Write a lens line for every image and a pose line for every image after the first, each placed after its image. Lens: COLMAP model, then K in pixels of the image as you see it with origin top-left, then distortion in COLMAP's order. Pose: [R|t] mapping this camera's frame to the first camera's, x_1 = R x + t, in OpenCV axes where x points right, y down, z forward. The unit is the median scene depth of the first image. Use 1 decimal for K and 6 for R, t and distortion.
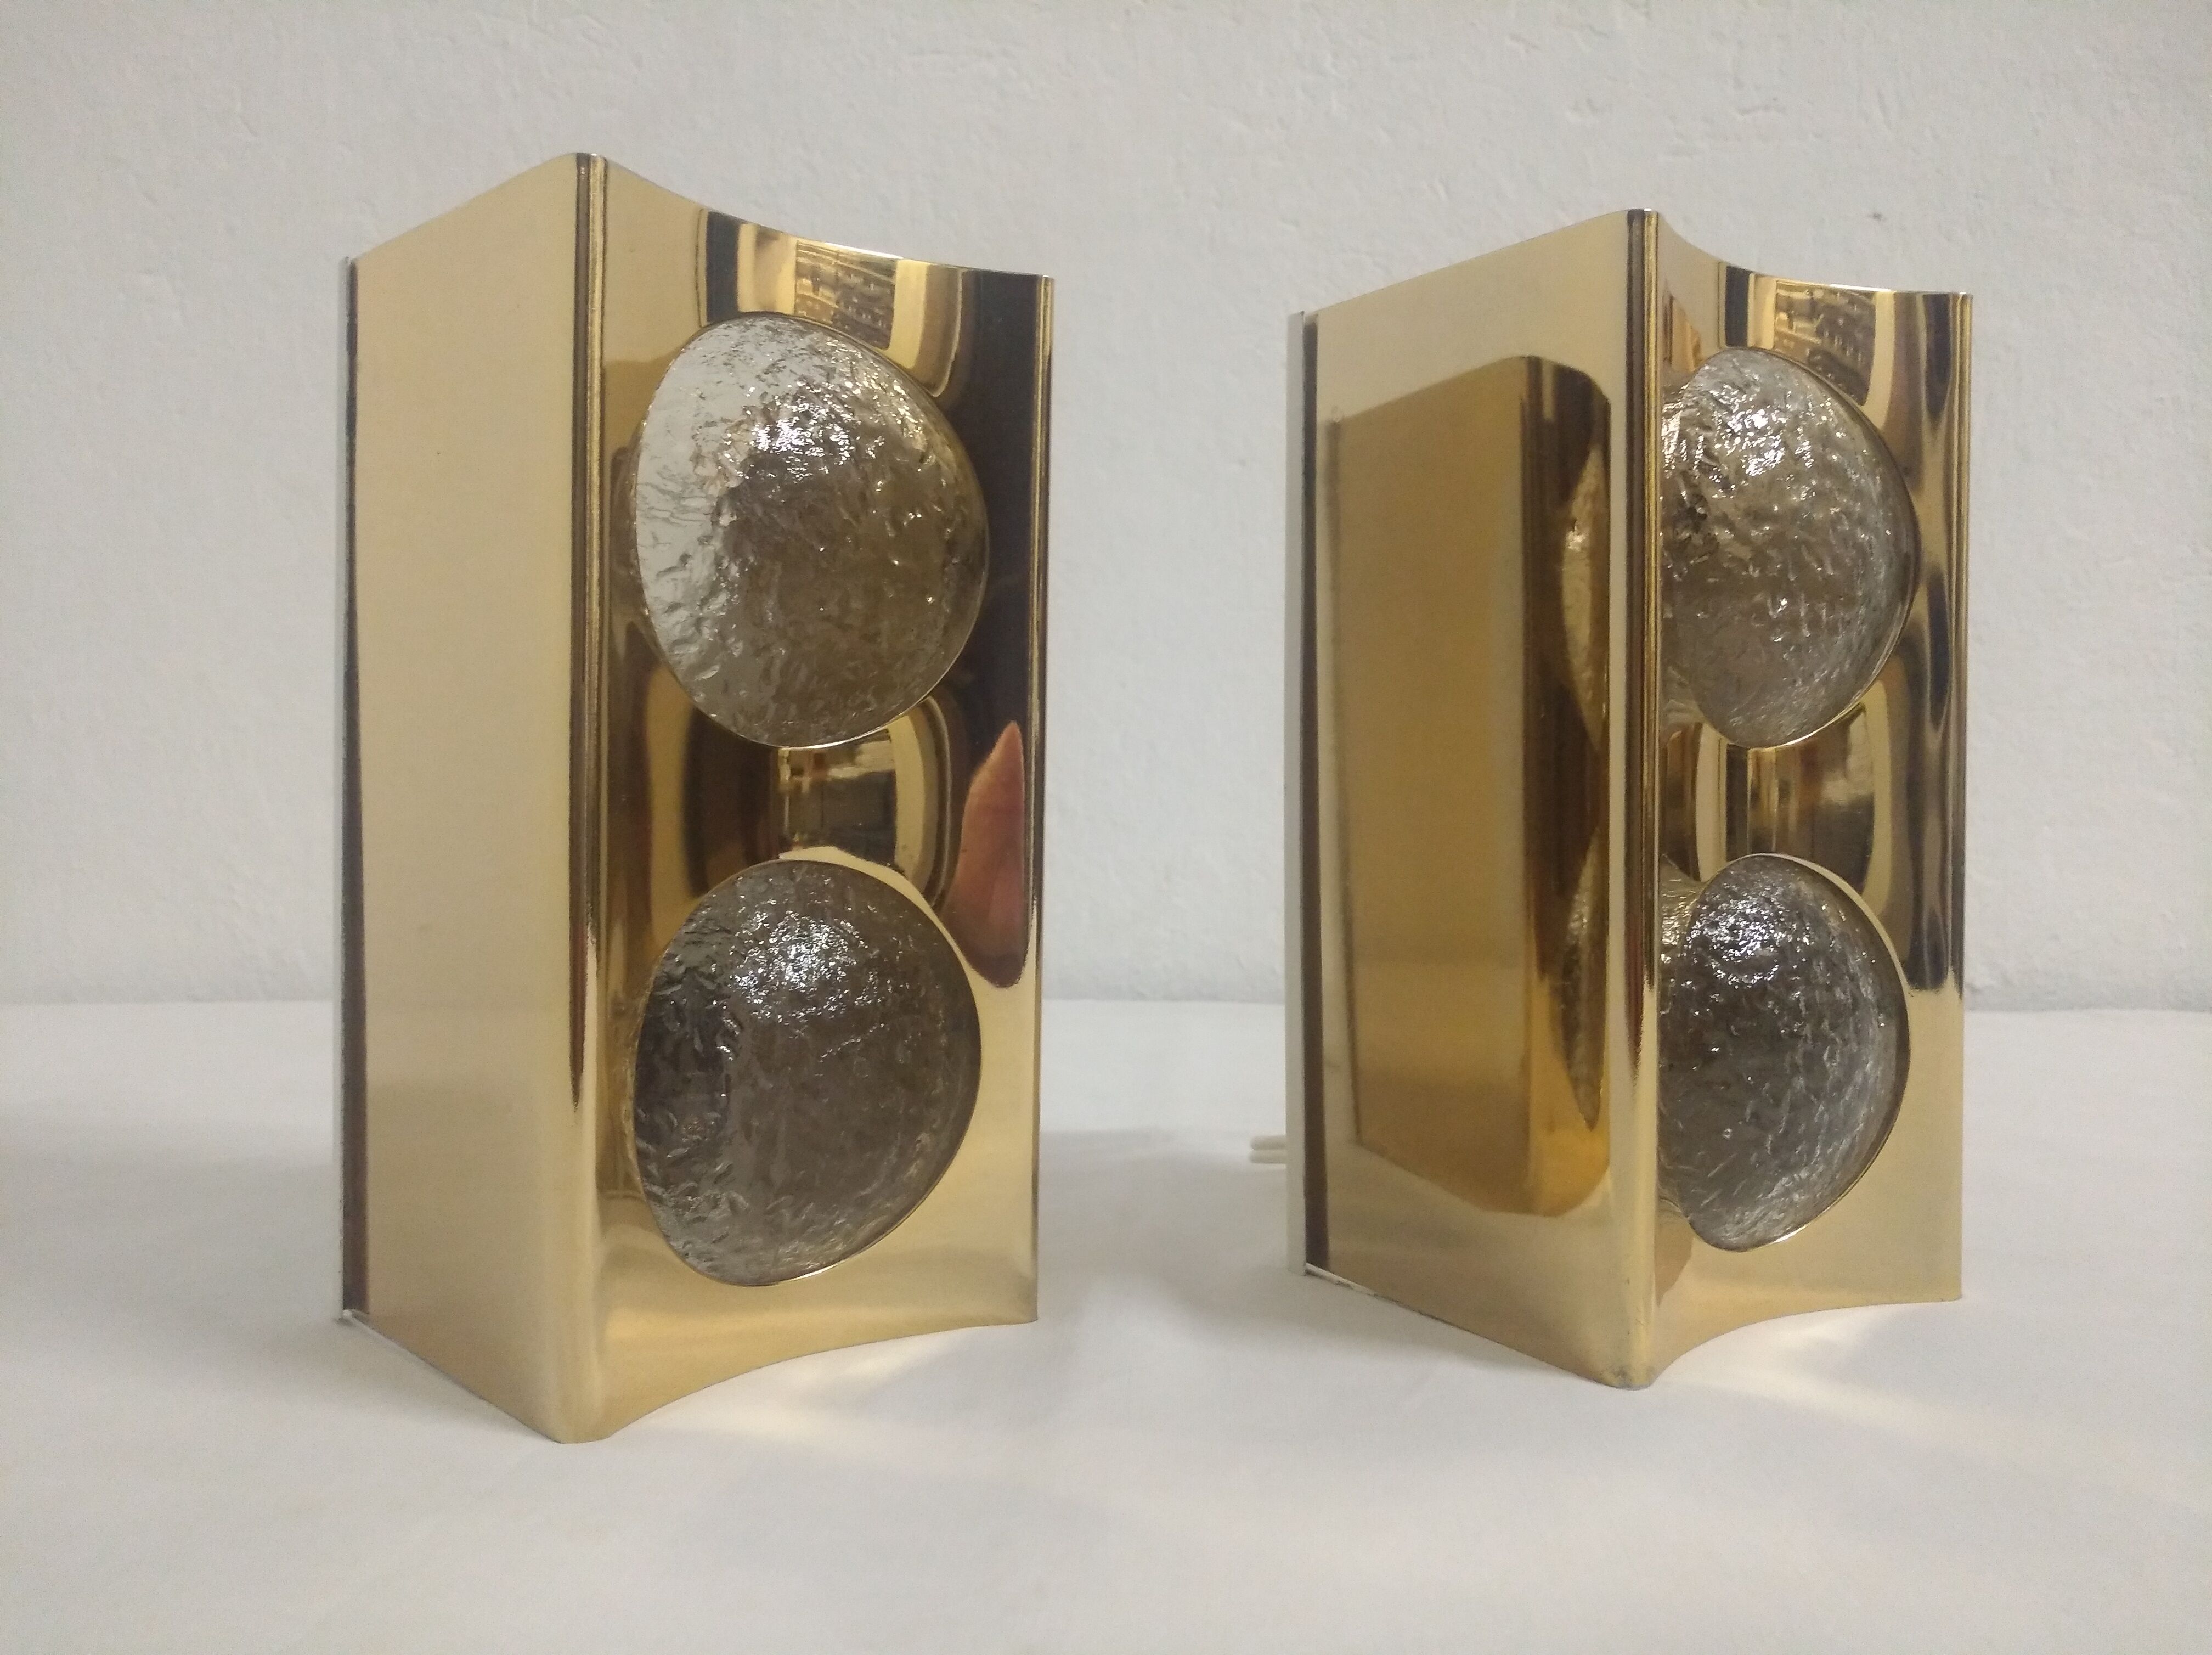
lens RADIAL K [[1799.5, 0, 1104.5], [0, 1799.5, 794.7], [0, 0, 1]] dist [-0.072700, 0.098958]
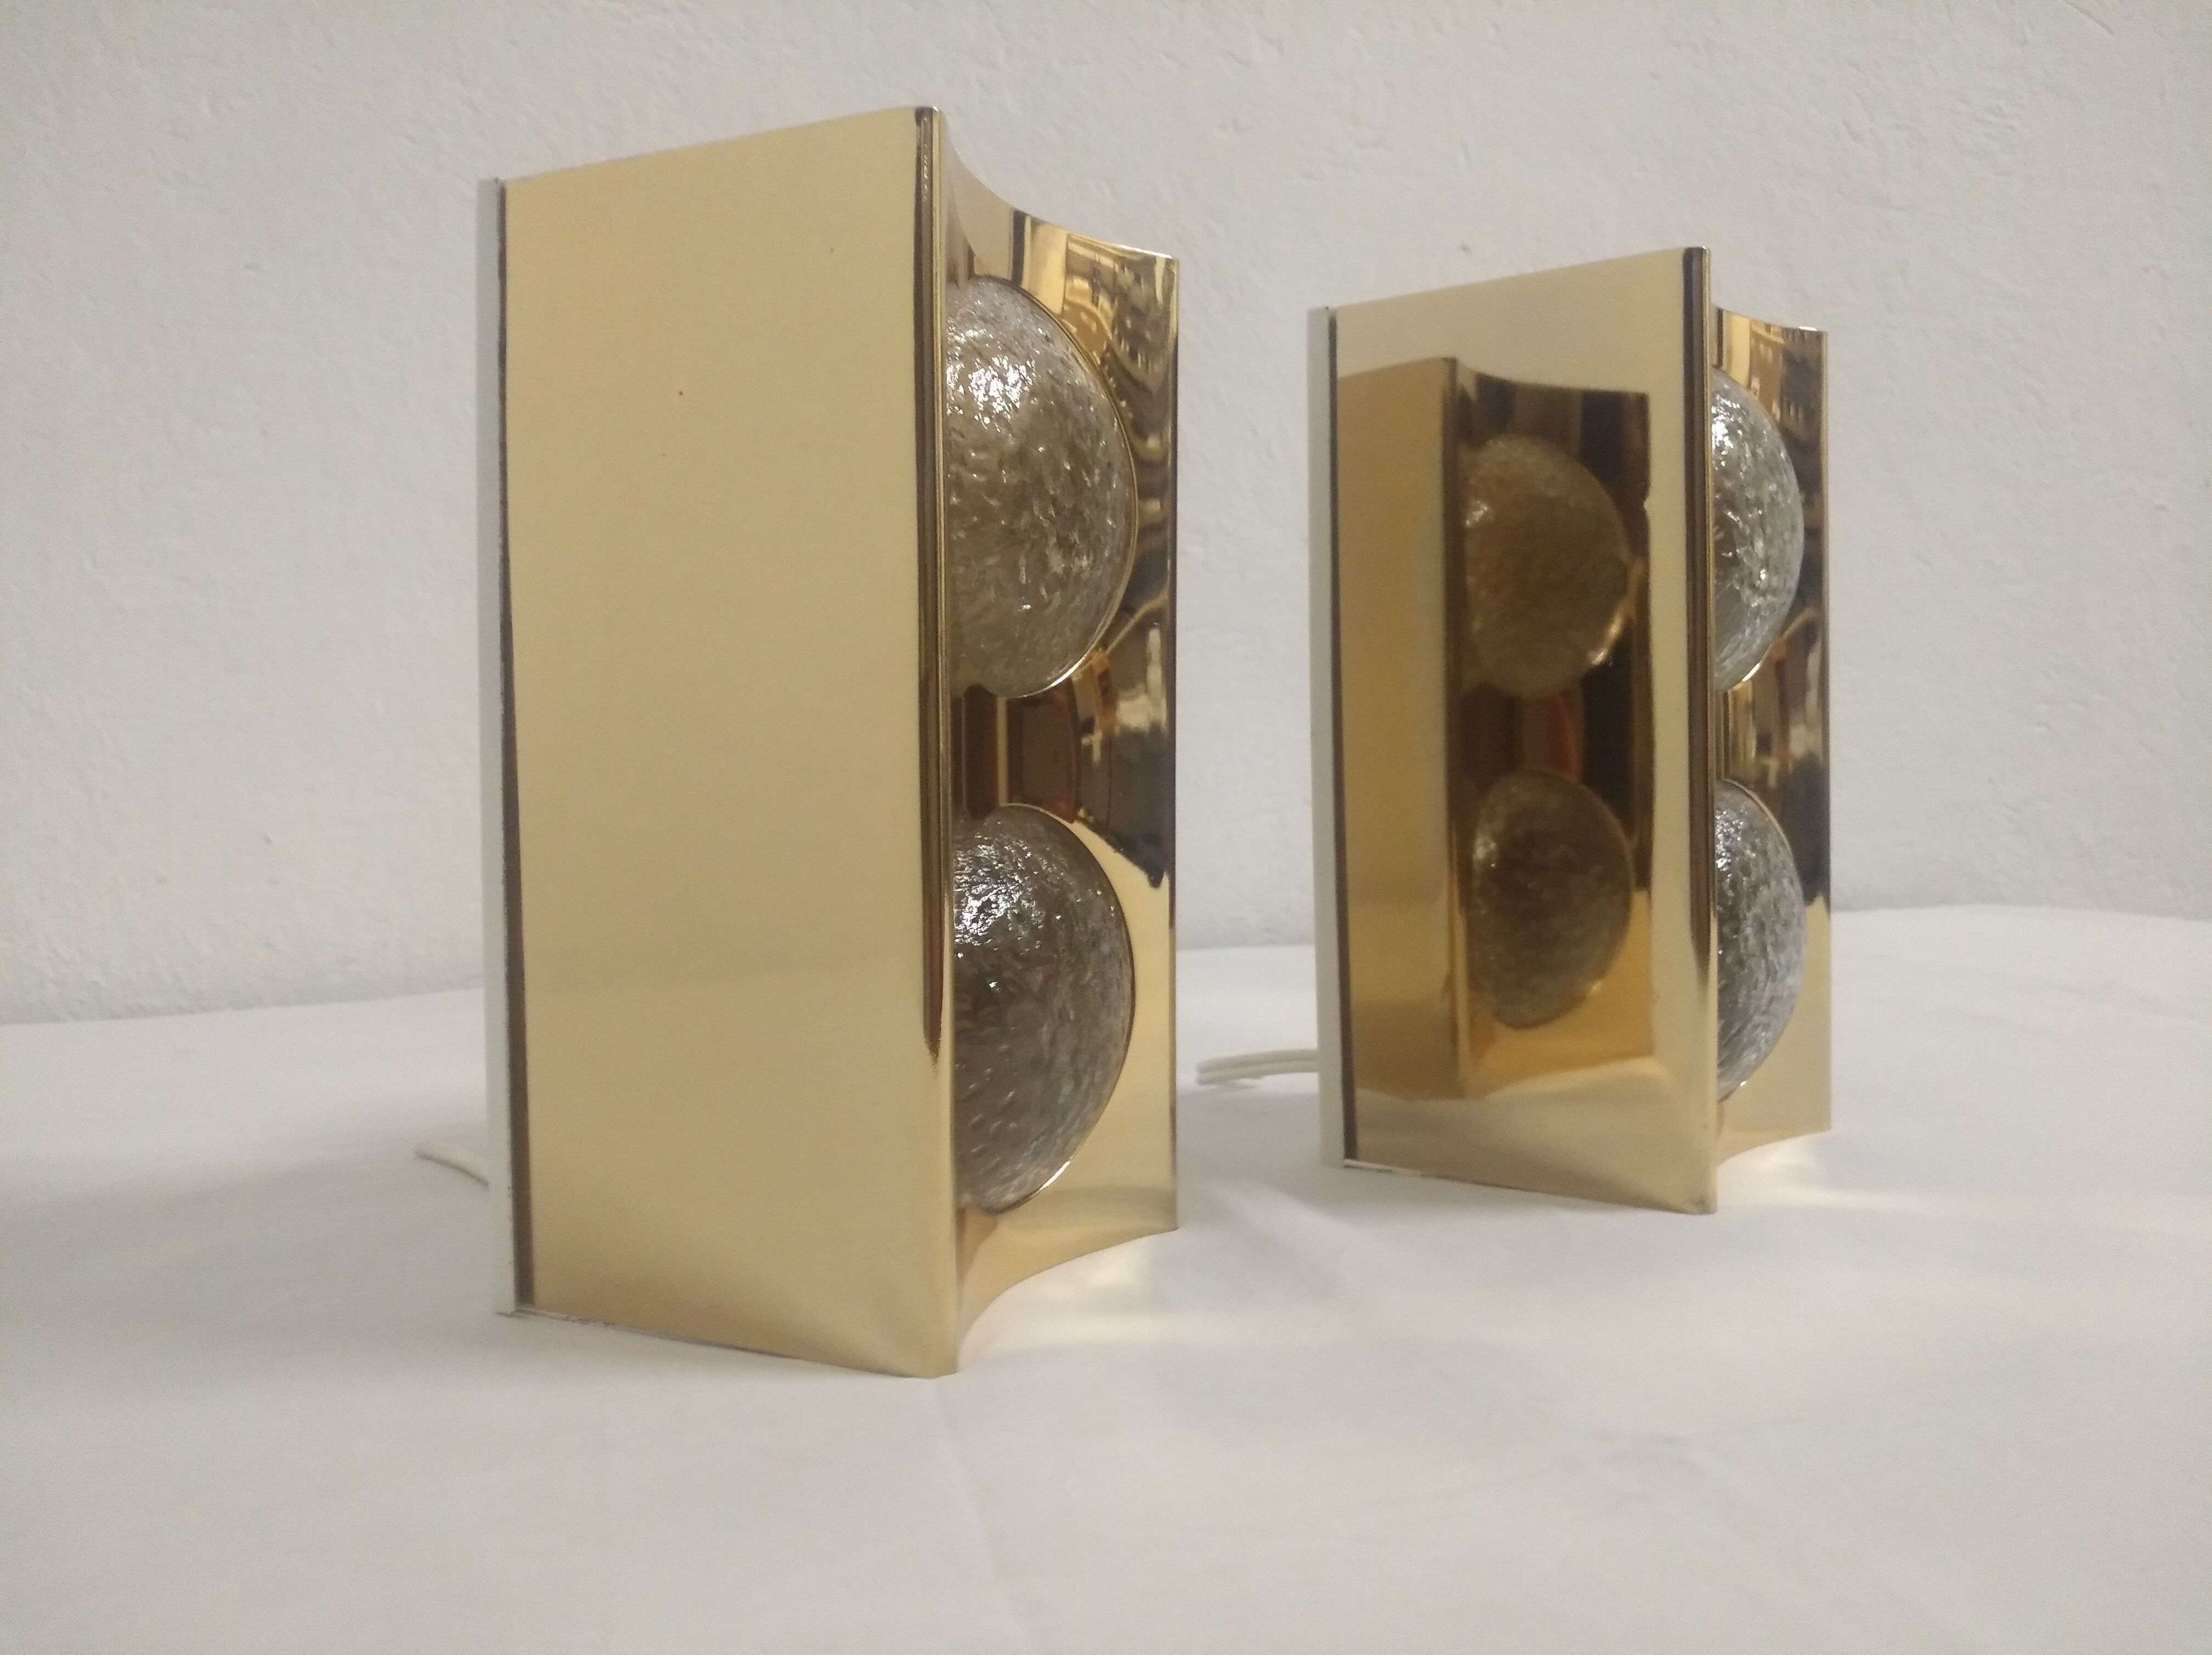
lens RADIAL K [[1799.5, 0, 1104.5], [0, 1799.5, 794.7], [0, 0, 1]] dist [-0.072700, 0.098958]
pose [[0.930228, -0.028665, 0.365860, -0.462448], [0.022514, 0.999524, 0.021069, 0.002453], [-0.366290, -0.011362, 0.930431, -0.005325]]
